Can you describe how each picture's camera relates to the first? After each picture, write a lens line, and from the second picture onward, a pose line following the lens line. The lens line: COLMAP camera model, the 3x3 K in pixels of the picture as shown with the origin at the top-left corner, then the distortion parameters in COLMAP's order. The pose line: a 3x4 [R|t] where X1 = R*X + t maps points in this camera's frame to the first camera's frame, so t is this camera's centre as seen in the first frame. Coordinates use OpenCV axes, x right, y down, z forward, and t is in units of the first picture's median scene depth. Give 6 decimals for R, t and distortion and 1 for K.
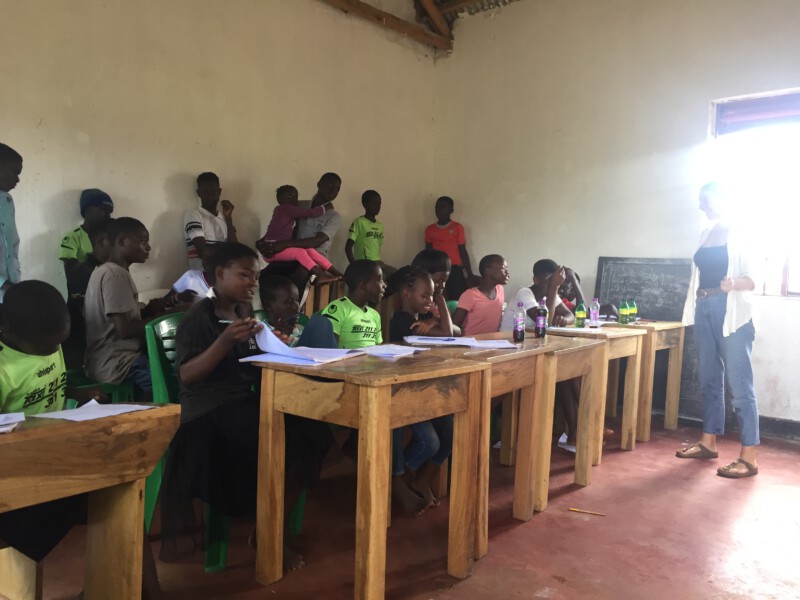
lens RADIAL K [[672.3, 0, 400.0], [0, 672.3, 300.0], [0, 0, 1]] dist [0.100915, -0.142157]
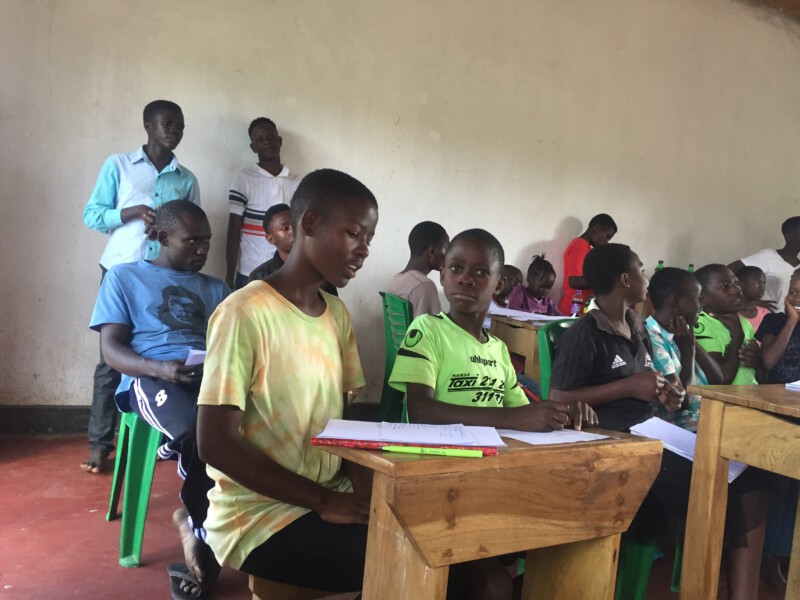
lens RADIAL K [[696.3, 0, 400.0], [0, 696.3, 300.0], [0, 0, 1]] dist [-0.008637, -0.007215]
pose [[0.923561, 0.059317, -0.378836, -0.211105], [-0.069433, 0.997501, -0.013085, 0.021836], [0.377113, 0.038389, 0.925371, 0.130182]]
